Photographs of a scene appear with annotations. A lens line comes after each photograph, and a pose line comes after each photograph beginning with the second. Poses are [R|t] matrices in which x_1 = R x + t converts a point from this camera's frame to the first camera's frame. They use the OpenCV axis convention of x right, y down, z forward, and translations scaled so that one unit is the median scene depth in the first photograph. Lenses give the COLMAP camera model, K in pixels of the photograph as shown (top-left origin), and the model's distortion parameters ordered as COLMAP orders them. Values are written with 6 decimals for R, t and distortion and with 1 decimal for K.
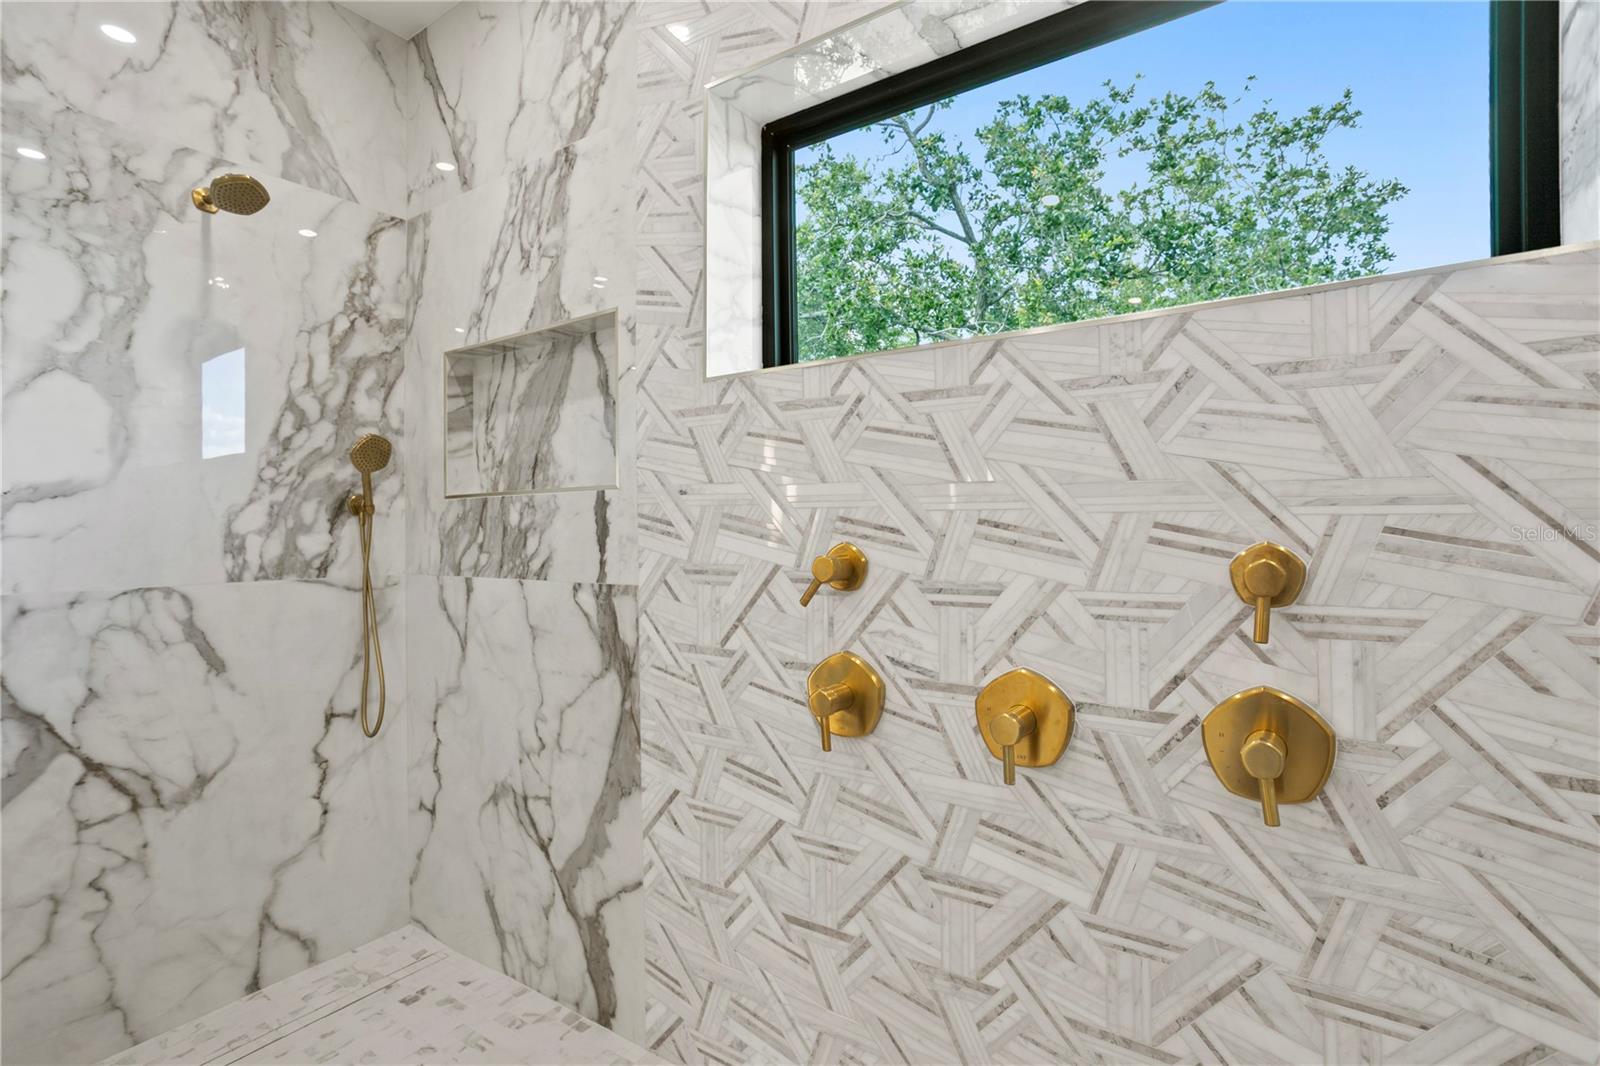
lens RADIAL K [[773.9, 0, 777.9], [0, 773.9, 525.1], [0, 0, 1]] dist [-0.056441, 0.033891]
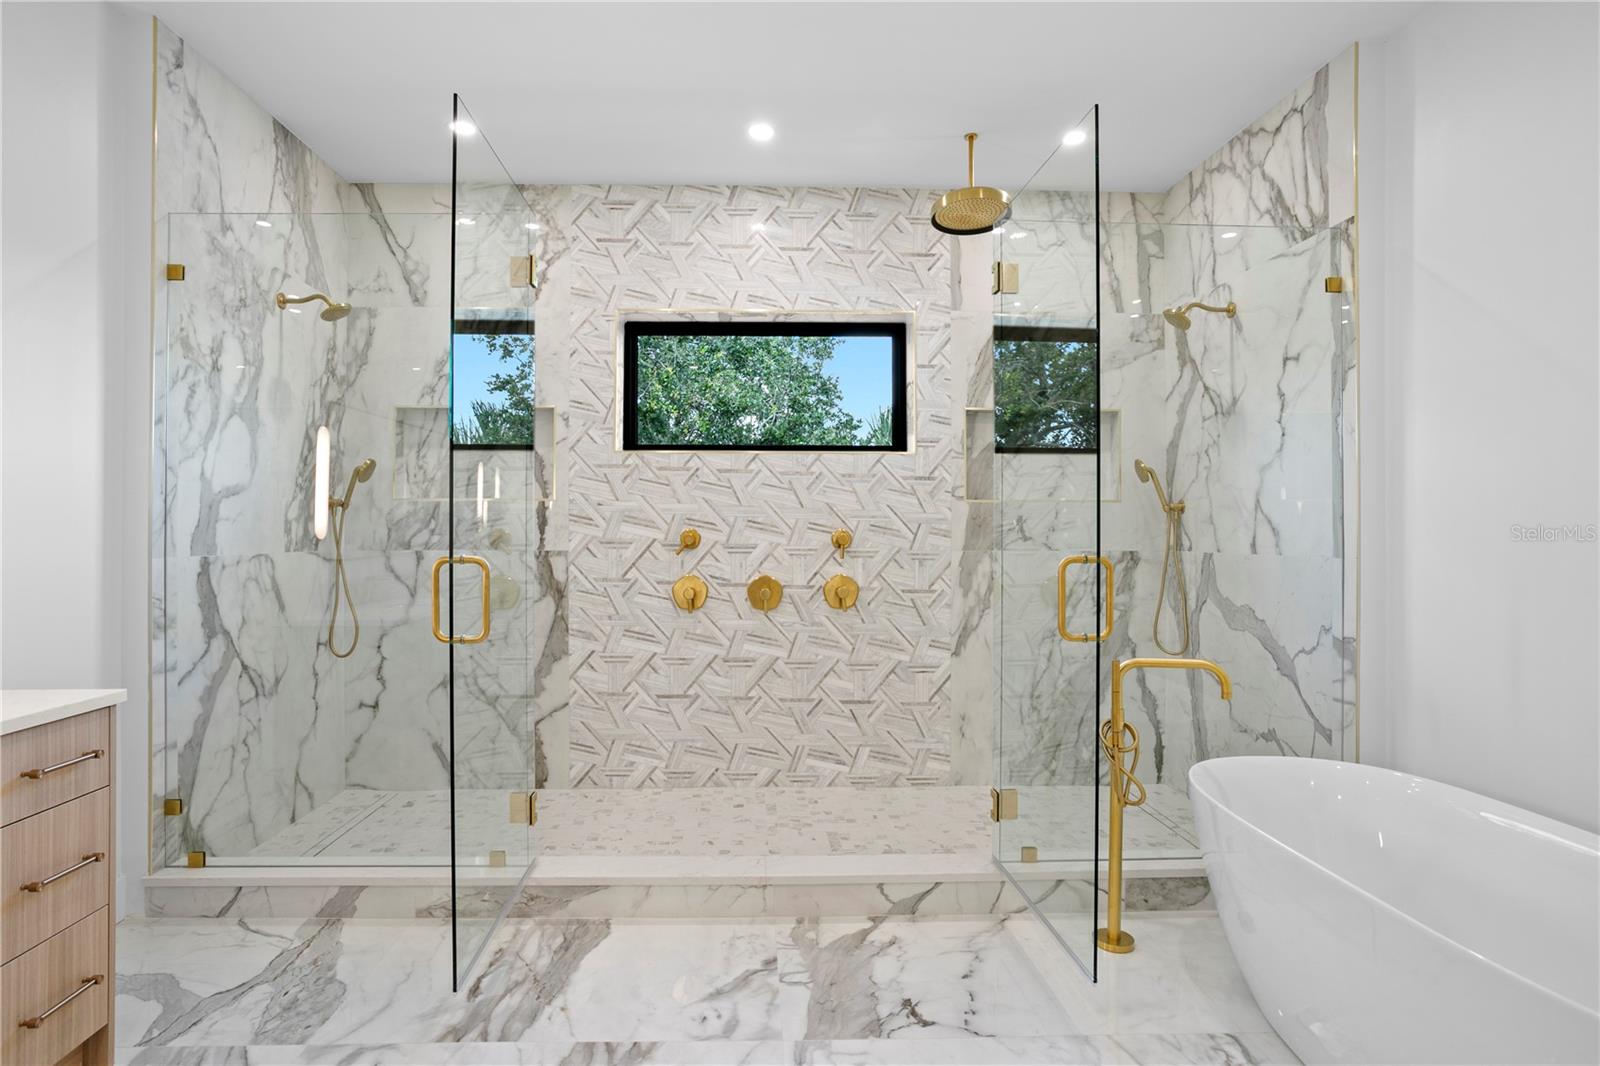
lens RADIAL K [[828.8, 0, 768.7], [0, 828.8, 526.3], [0, 0, 1]] dist [-0.055908, 0.036789]
pose [[0.800340, 0.015205, 0.599354, -1.061055], [-0.014050, 0.999879, -0.006605, 0.024001], [-0.599382, -0.003135, 0.800457, -1.011360]]
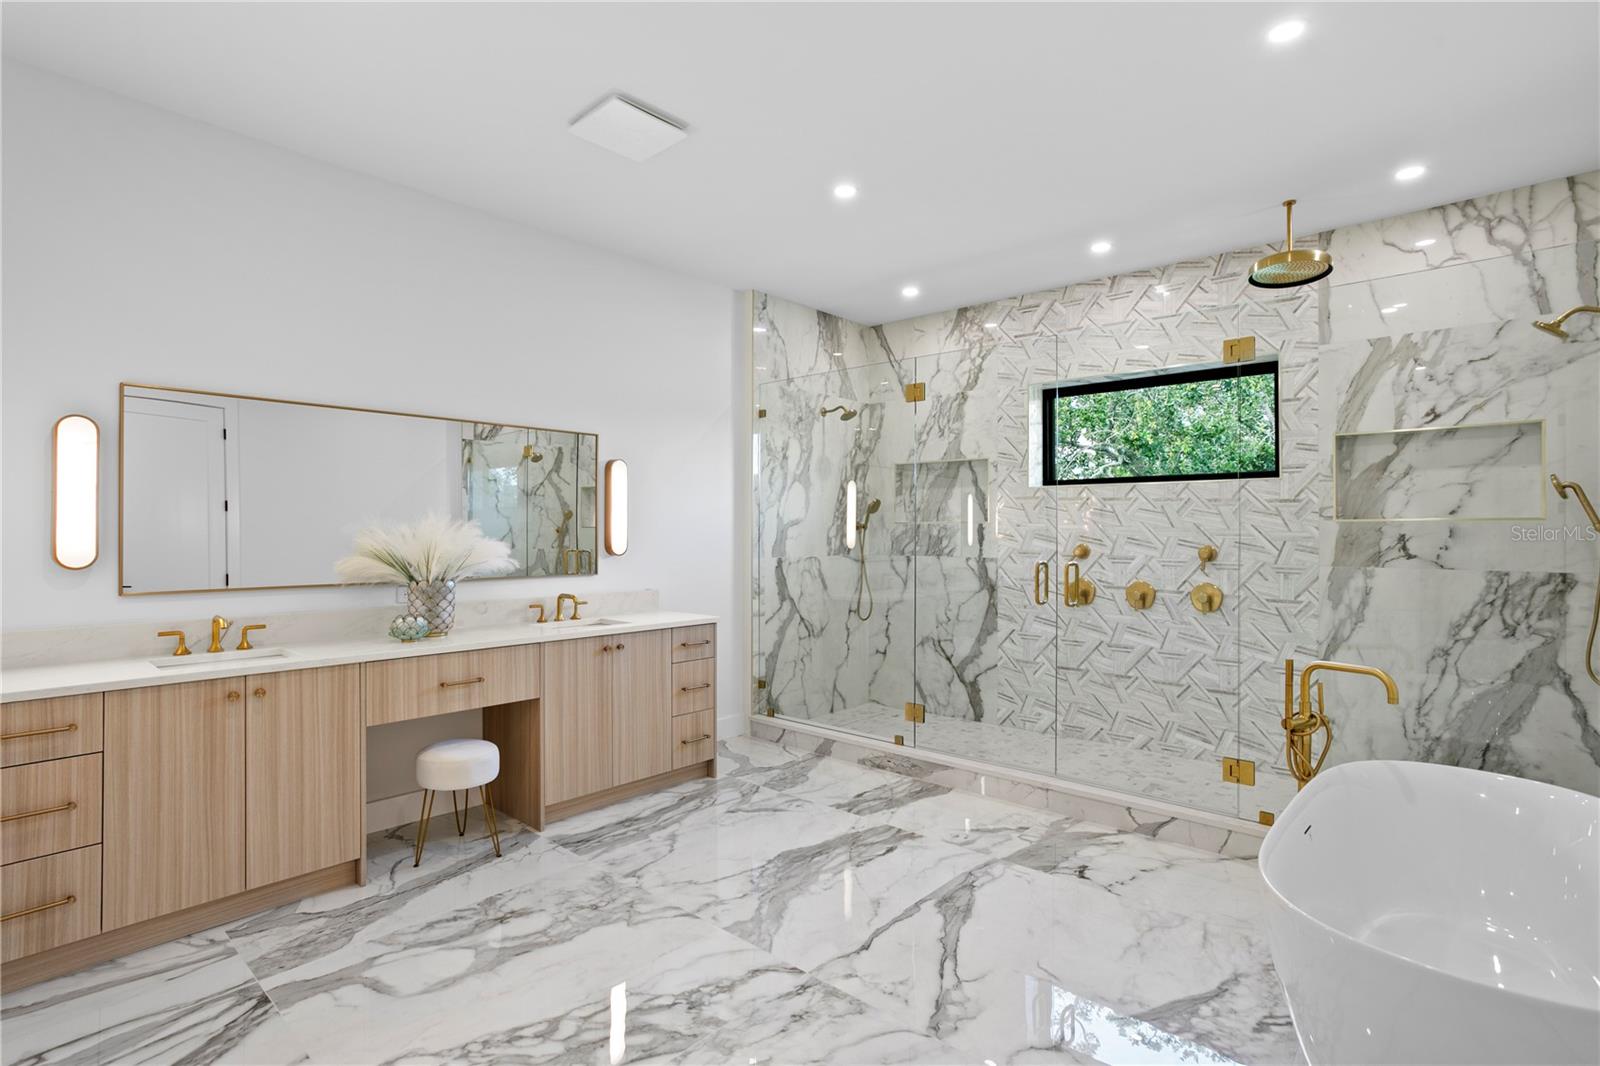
lens RADIAL K [[773.9, 0, 777.9], [0, 773.9, 525.1], [0, 0, 1]] dist [-0.056441, 0.033891]
pose [[0.992167, 0.011545, -0.124381, -0.642788], [-0.011565, 0.999933, 0.000563, -0.034523], [0.124379, 0.000880, 0.992234, -1.924124]]
